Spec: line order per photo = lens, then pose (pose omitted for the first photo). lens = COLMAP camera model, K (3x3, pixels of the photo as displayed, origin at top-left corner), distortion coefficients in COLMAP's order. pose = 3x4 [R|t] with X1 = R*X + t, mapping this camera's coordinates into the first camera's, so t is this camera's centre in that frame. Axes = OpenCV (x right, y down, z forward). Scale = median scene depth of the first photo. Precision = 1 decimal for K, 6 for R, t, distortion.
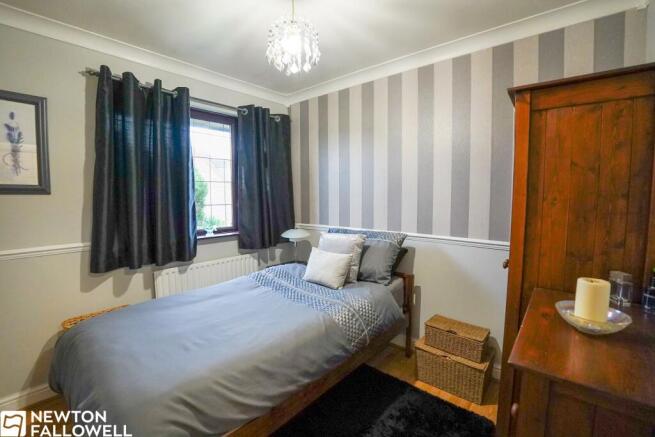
lens RADIAL K [[293.5, 0, 334.2], [0, 293.5, 216.3], [0, 0, 1]] dist [-0.001469, -0.000039]
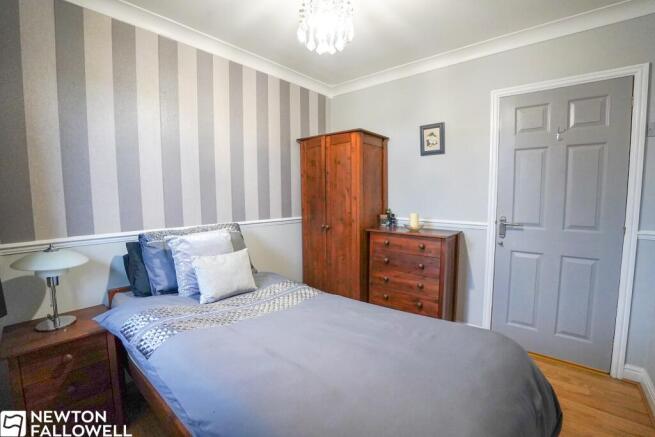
lens RADIAL K [[287.8, 0, 326.6], [0, 287.8, 210.5], [0, 0, 1]] dist [-0.000457, 0.000007]
pose [[0.040001, -0.071298, 0.996653, -0.741246], [0.067185, 0.995386, 0.068511, -0.031886], [-0.996938, 0.064220, 0.044606, 0.656751]]
